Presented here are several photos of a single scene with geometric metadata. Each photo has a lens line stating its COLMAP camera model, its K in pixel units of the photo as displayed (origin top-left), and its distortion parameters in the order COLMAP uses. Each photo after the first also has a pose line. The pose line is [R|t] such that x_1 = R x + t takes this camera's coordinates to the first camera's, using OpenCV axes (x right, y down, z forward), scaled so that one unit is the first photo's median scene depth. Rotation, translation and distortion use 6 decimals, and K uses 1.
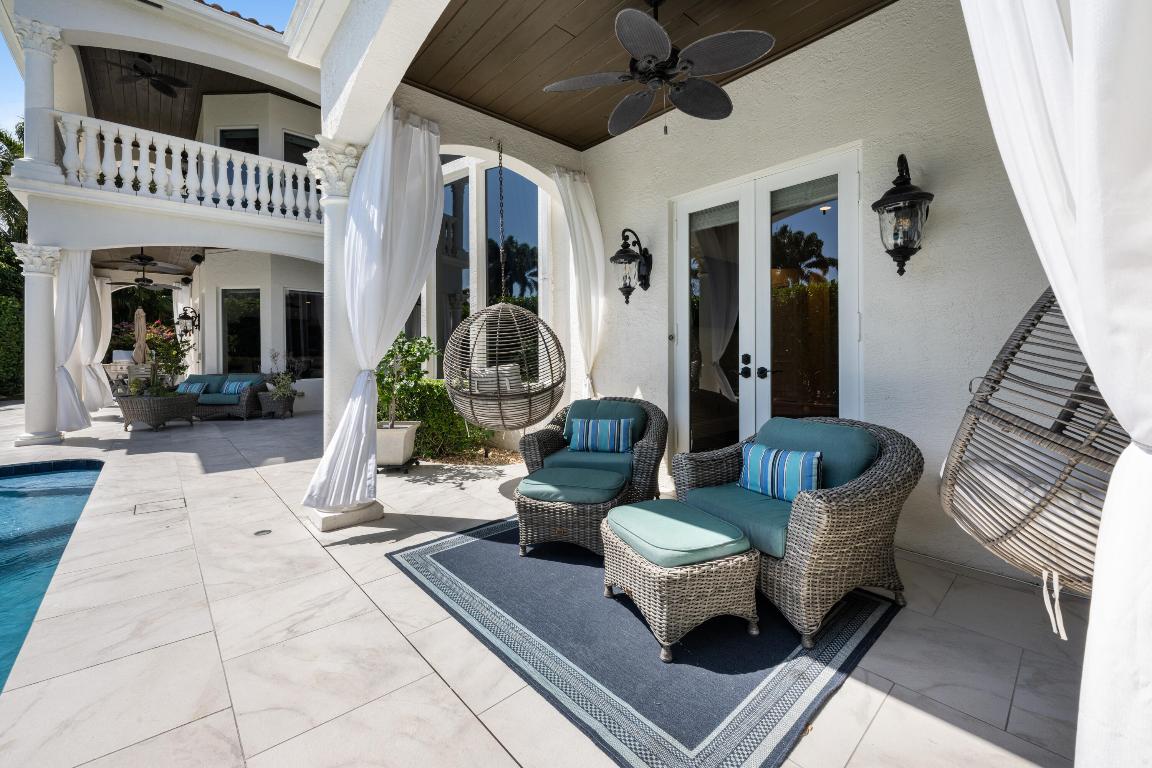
lens RADIAL K [[462.1, 0, 563.2], [0, 462.1, 356.5], [0, 0, 1]] dist [0.000556, 0.000053]
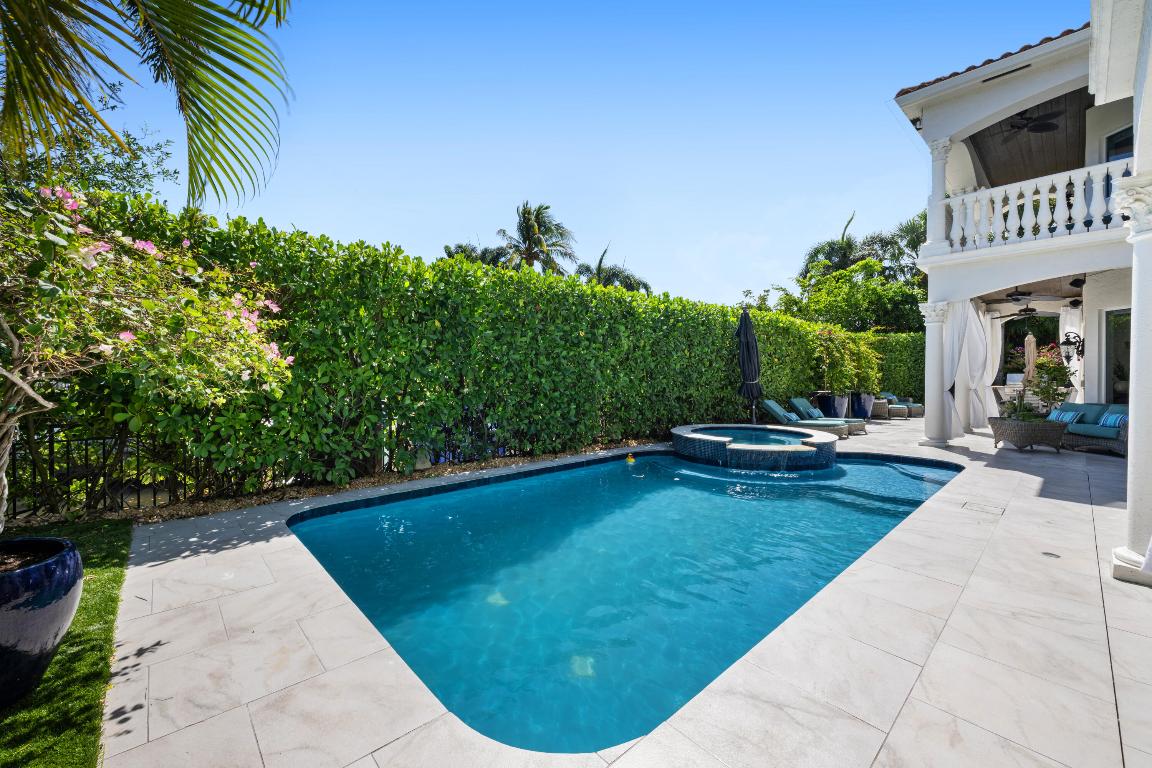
lens RADIAL K [[462.1, 0, 574.2], [0, 462.1, 376.2], [0, 0, 1]] dist [0.000556, 0.000053]
pose [[0.012819, 0.015085, -0.999804, 0.205729], [-0.008902, 0.999848, 0.014972, -0.026756], [0.999878, 0.008708, 0.012951, -0.079817]]
